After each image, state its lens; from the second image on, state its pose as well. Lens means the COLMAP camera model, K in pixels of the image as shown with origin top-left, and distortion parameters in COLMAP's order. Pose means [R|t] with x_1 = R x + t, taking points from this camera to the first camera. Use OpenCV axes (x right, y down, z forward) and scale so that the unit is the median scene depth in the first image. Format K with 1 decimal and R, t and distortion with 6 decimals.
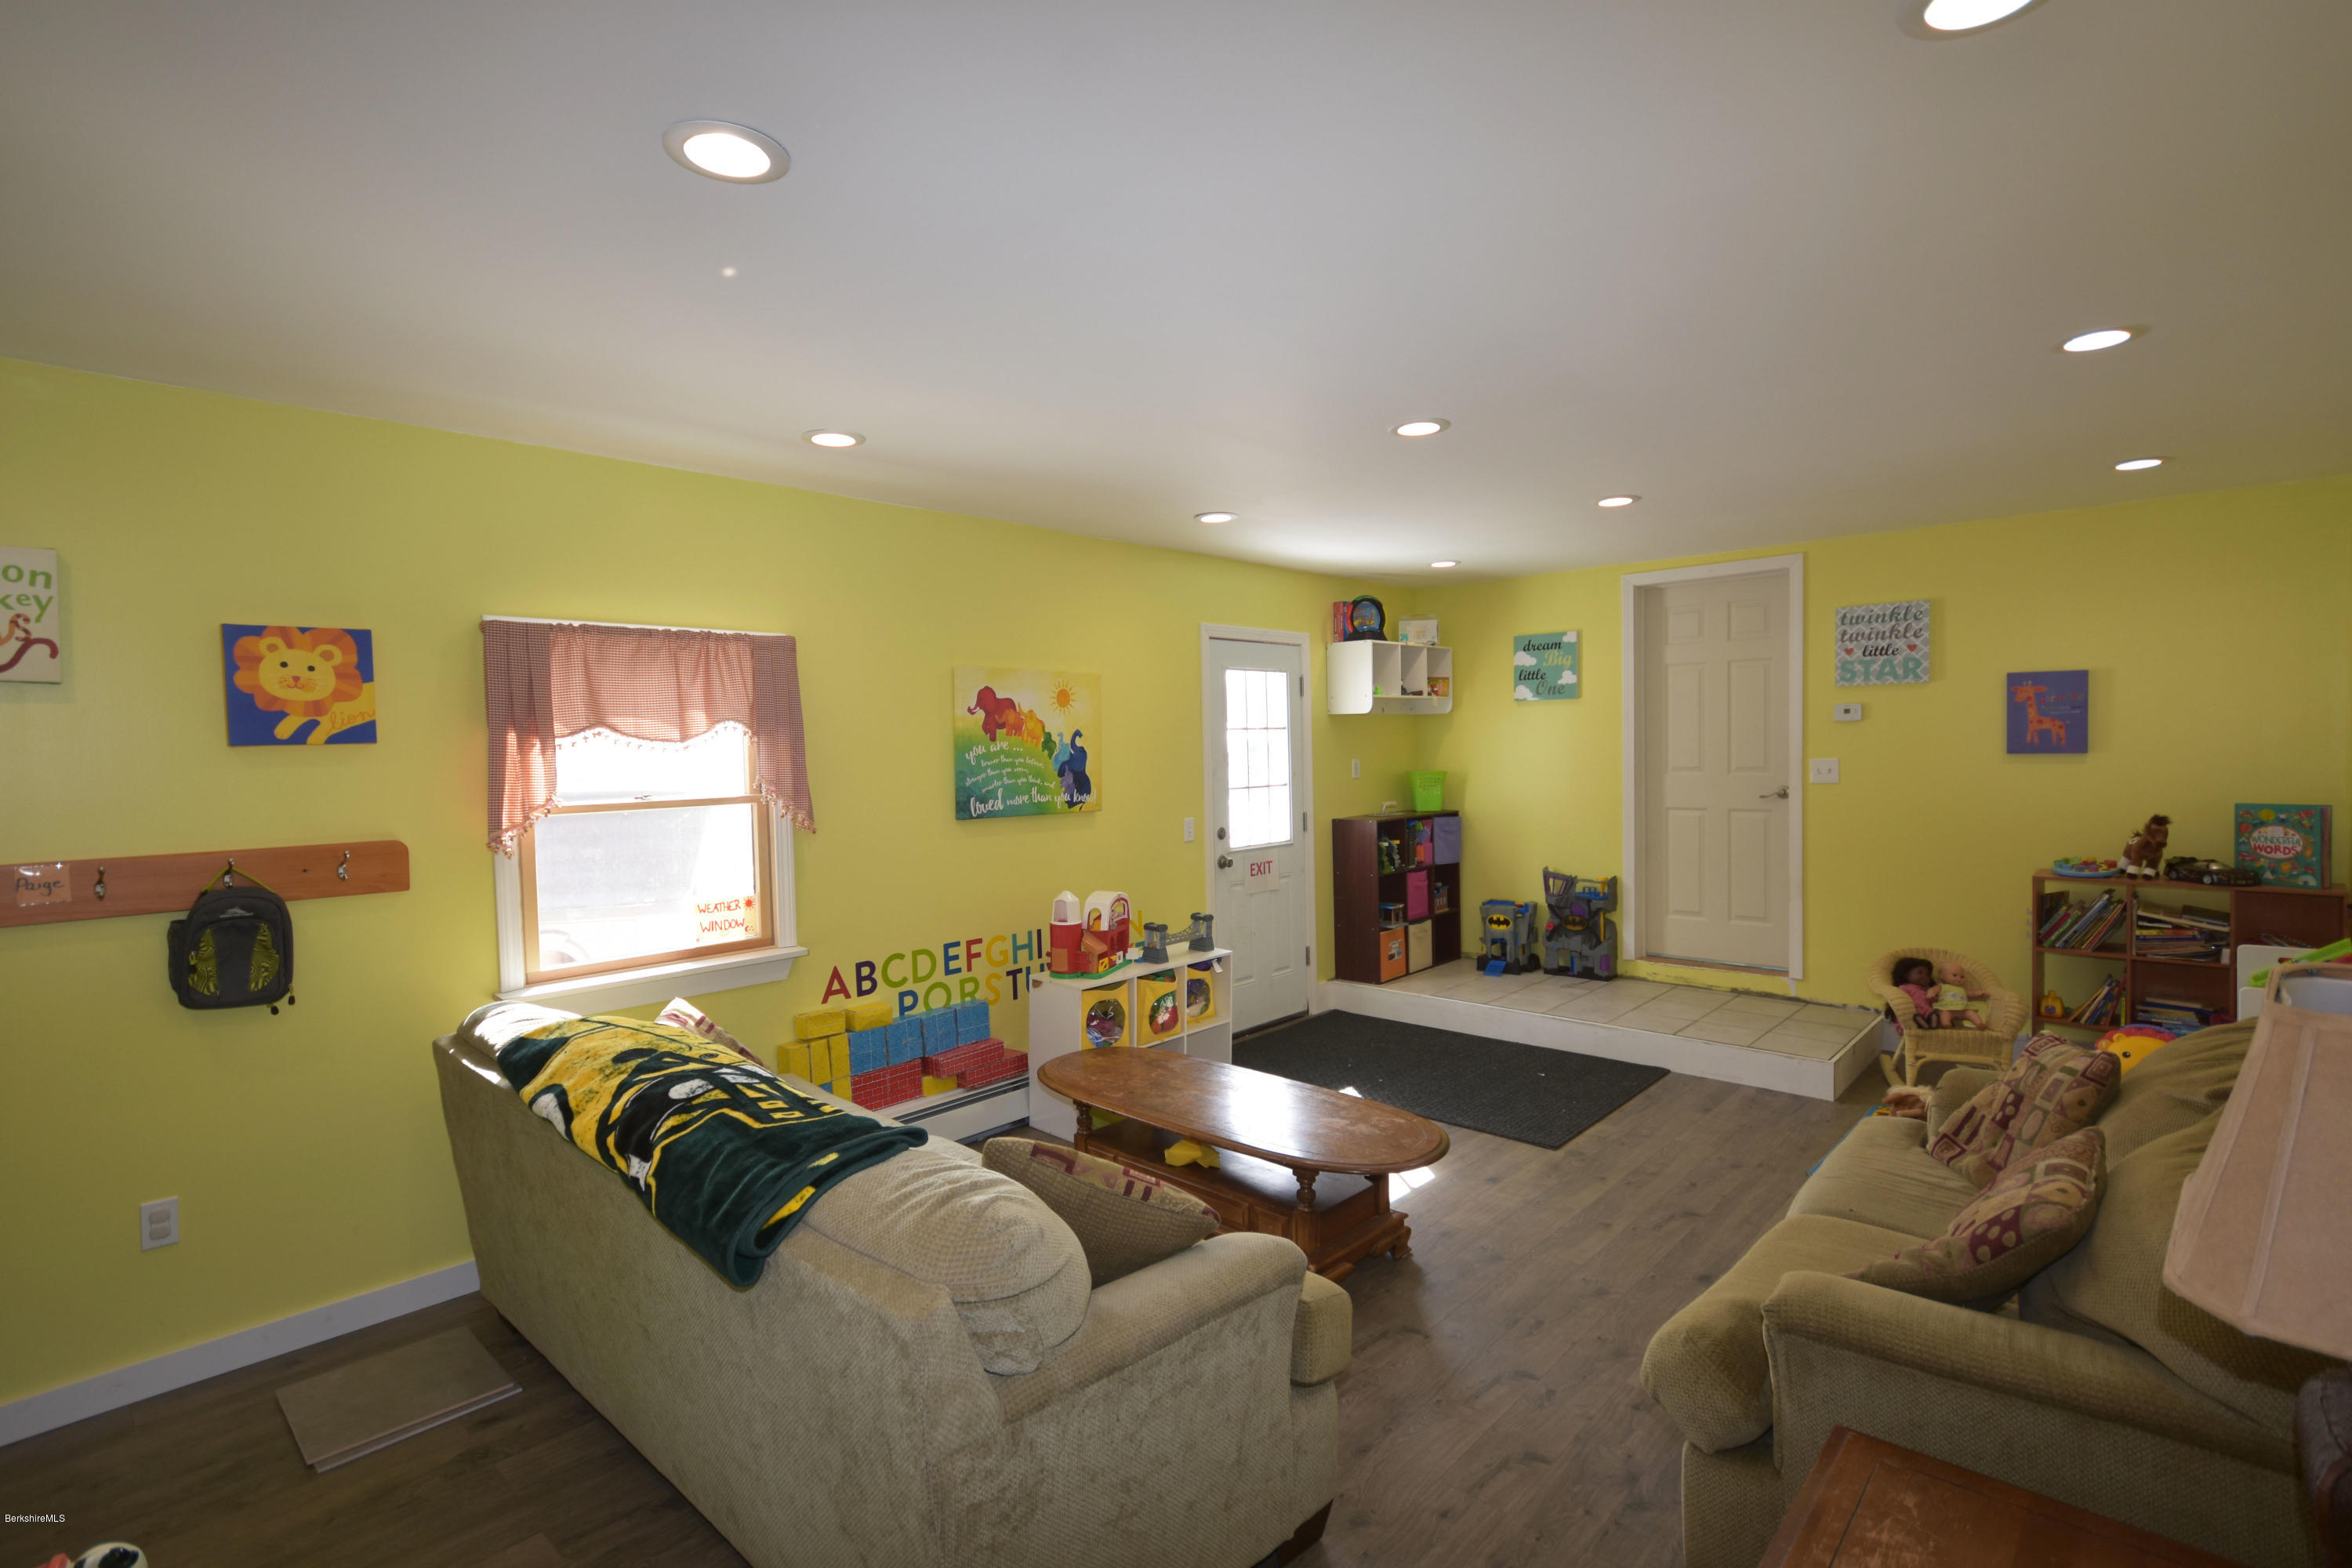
lens RADIAL K [[1107.1, 0, 1176.0], [0, 1107.1, 784.0], [0, 0, 1]] dist [0.002070, 0.000923]
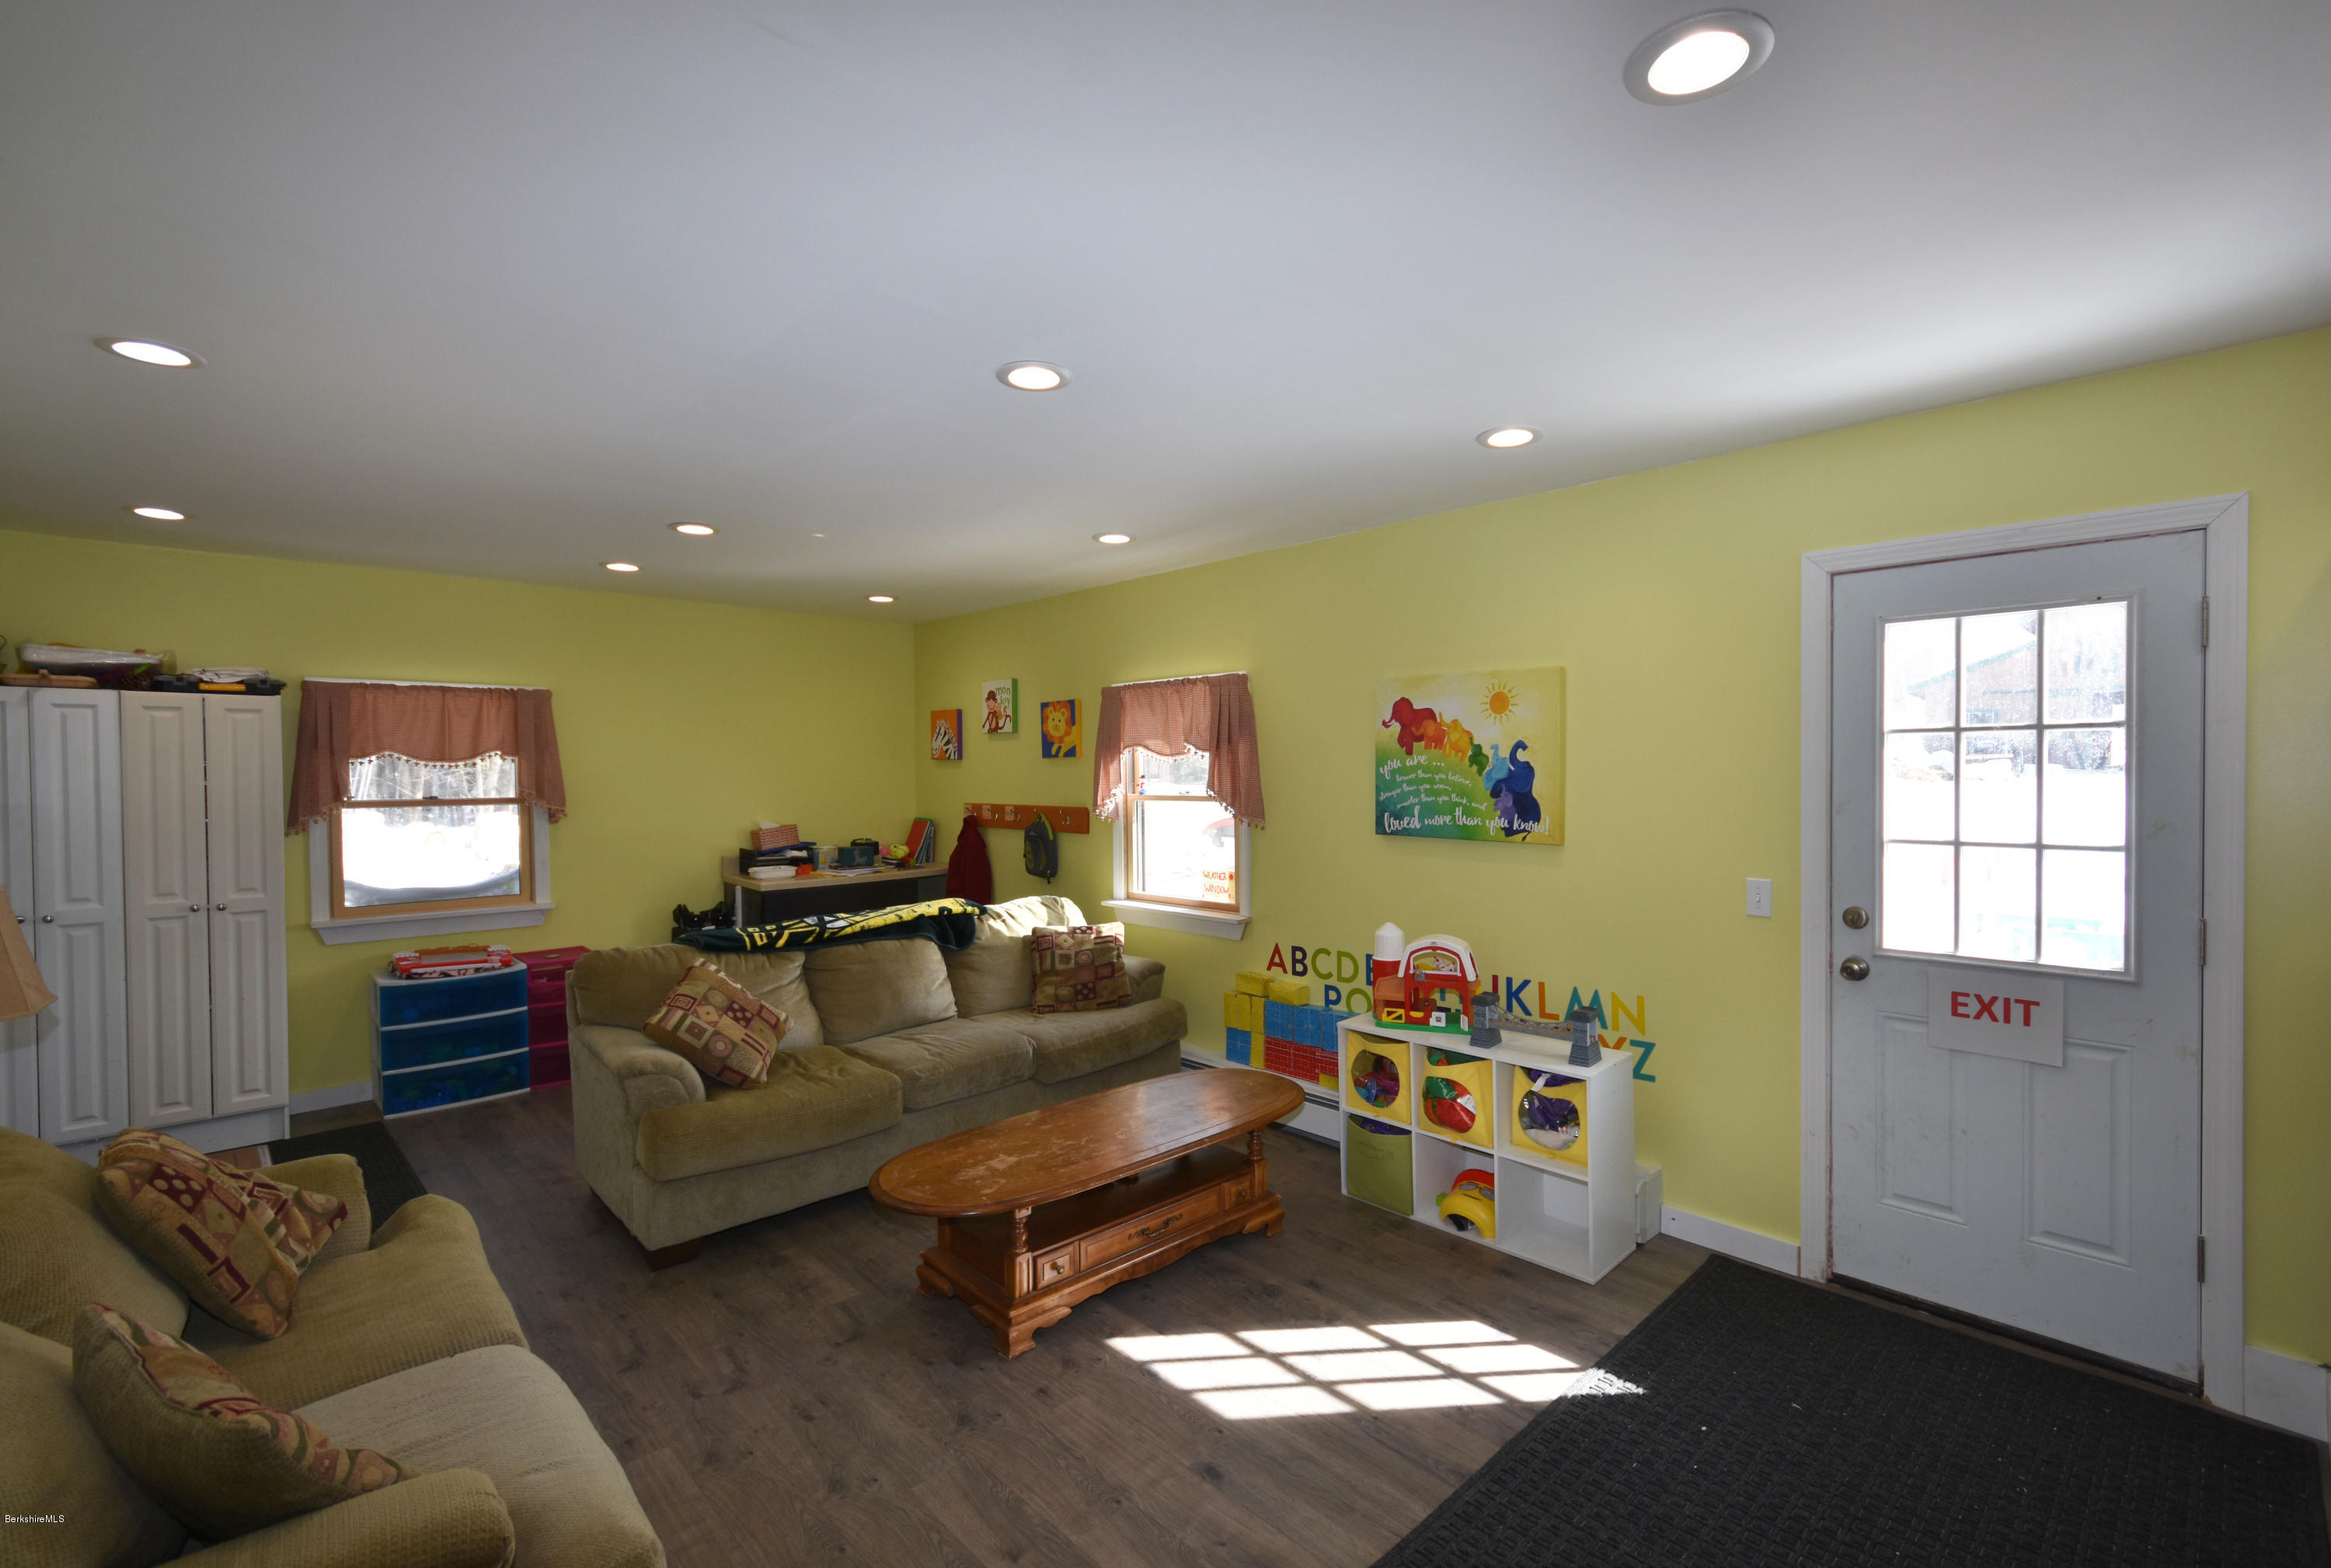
lens RADIAL K [[1033.7, 0, 1200.7], [0, 1033.7, 791.3], [0, 0, 1]] dist [-0.002630, -0.000246]
pose [[-0.047790, 0.036555, -0.998188, 0.730013], [-0.034671, 0.998667, 0.038233, -0.035518], [0.998256, 0.036435, -0.046459, 0.870882]]
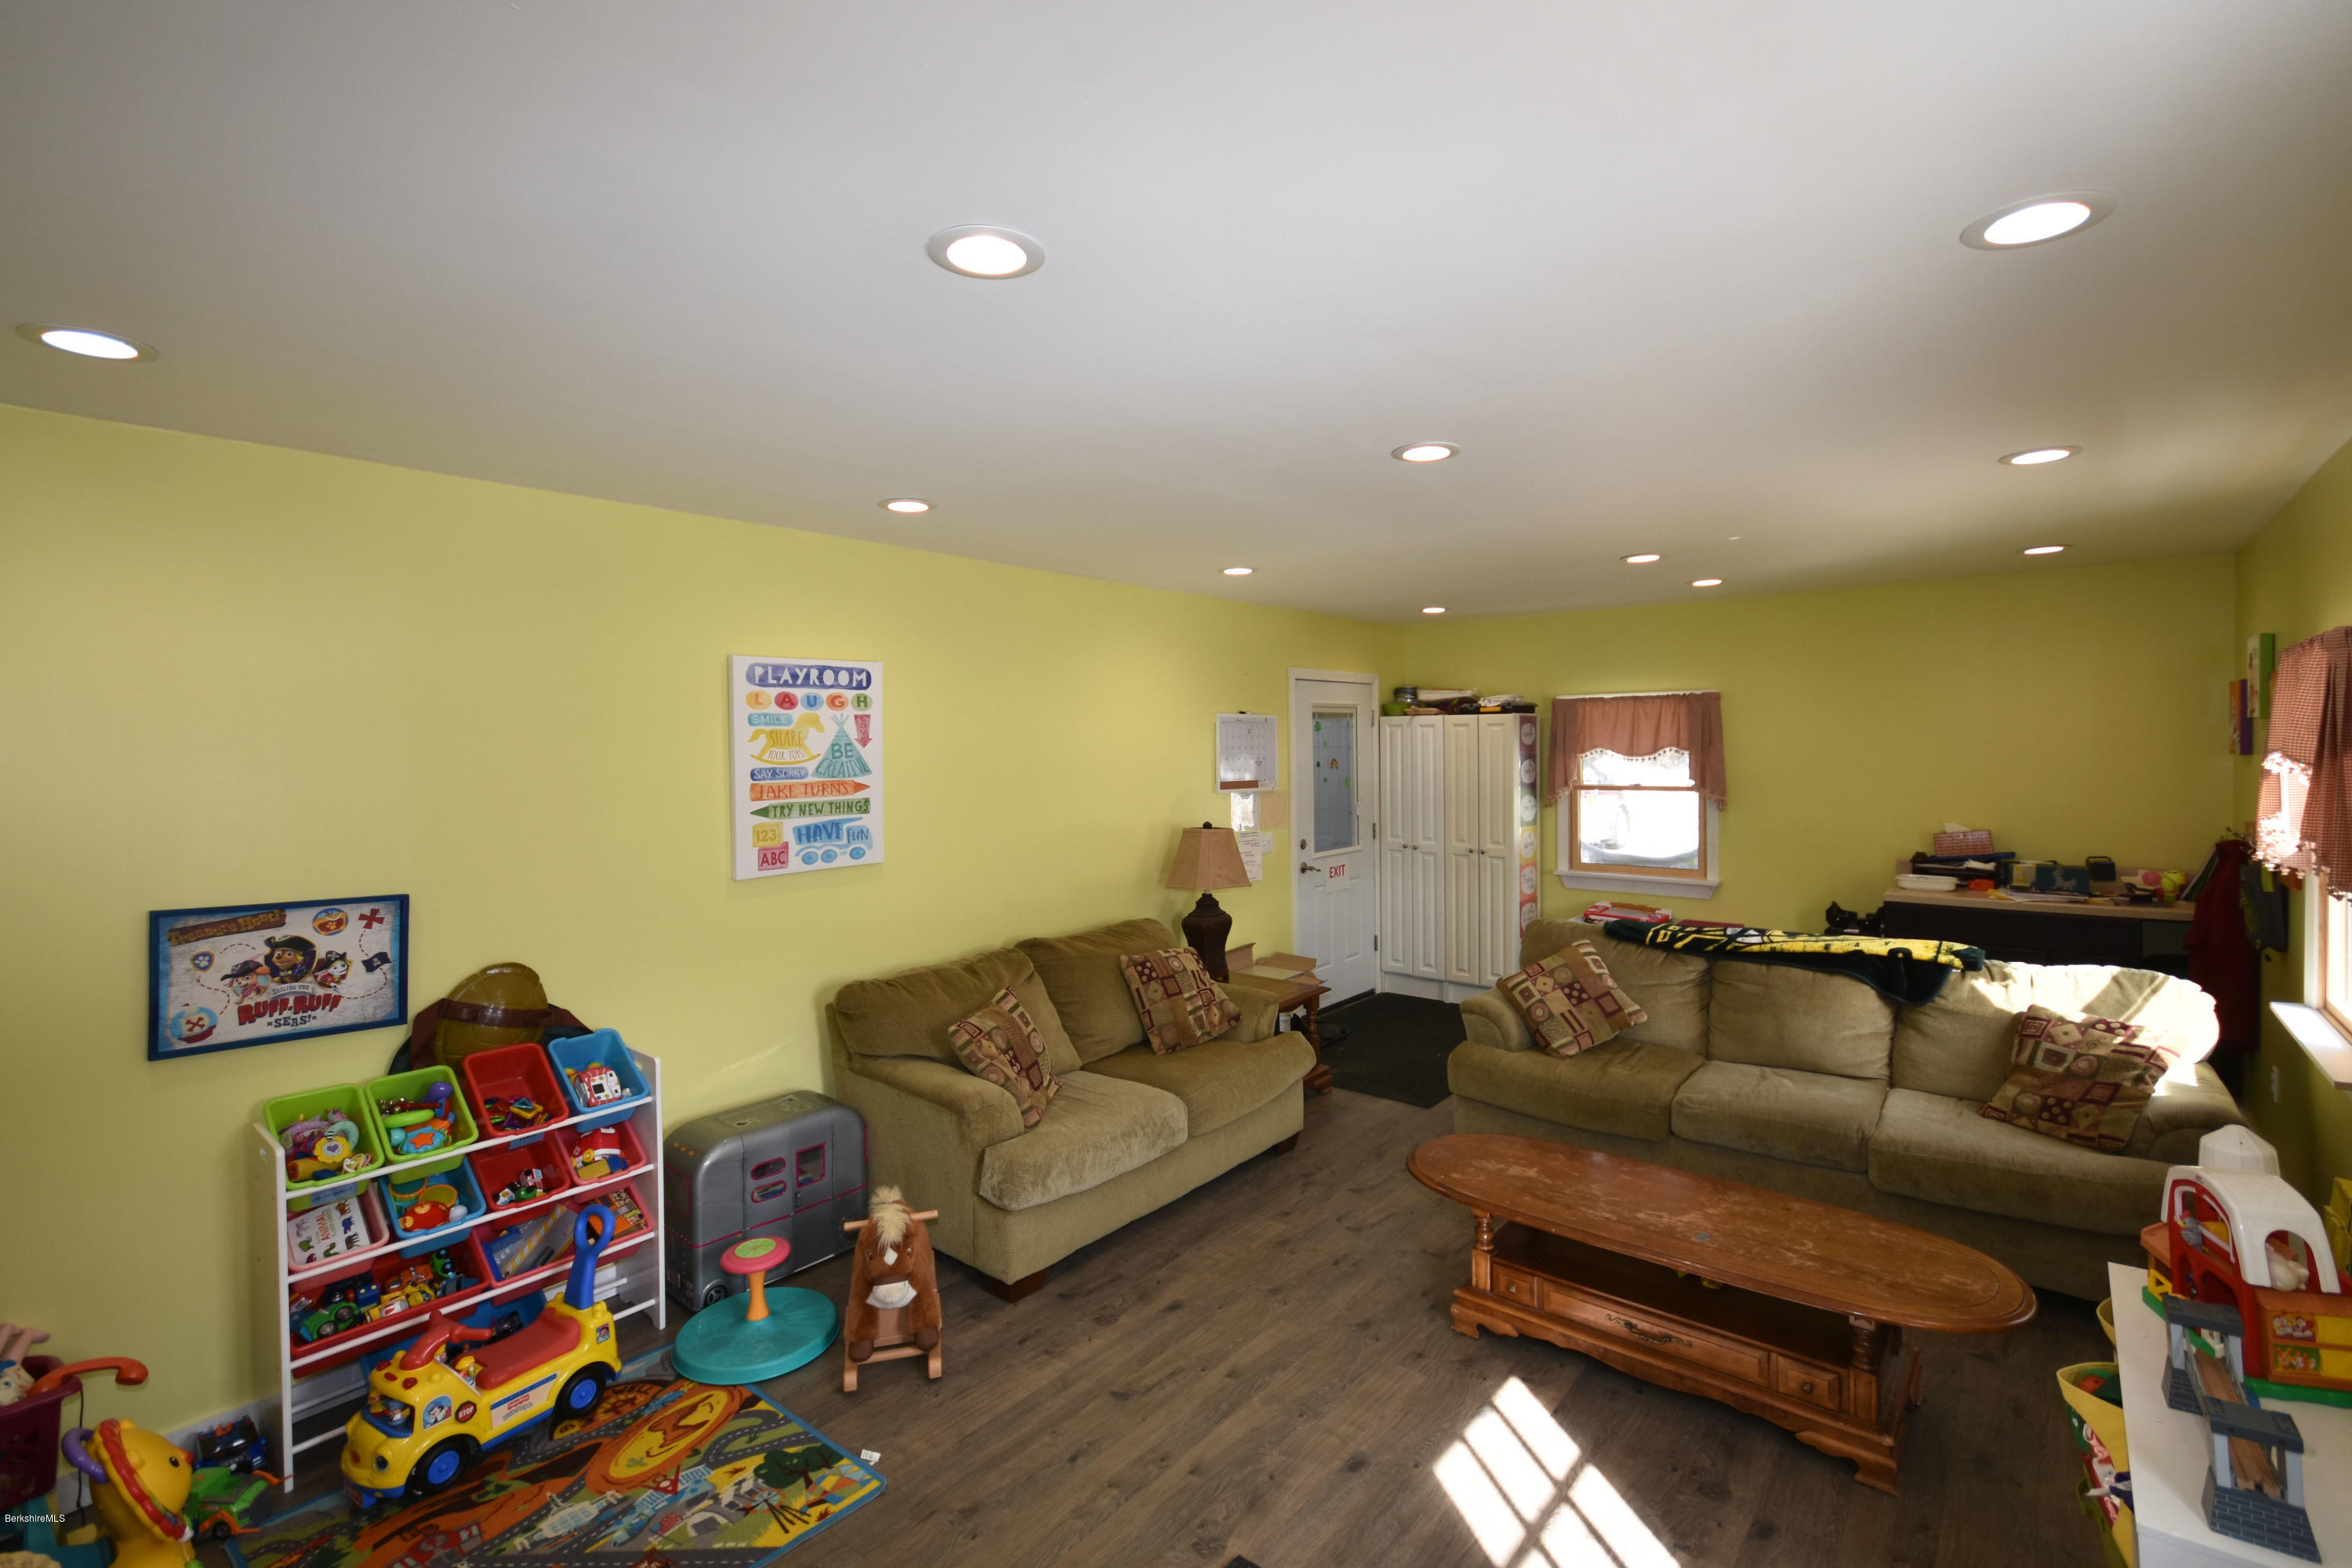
lens RADIAL K [[1060.7, 0, 1178.2], [0, 1060.7, 760.8], [0, 0, 1]] dist [0.001224, 0.000477]
pose [[-0.998039, 0.031015, -0.054365, 0.359848], [0.027629, 0.997695, 0.061977, -0.095624], [0.056162, 0.060353, -0.996596, 1.390604]]
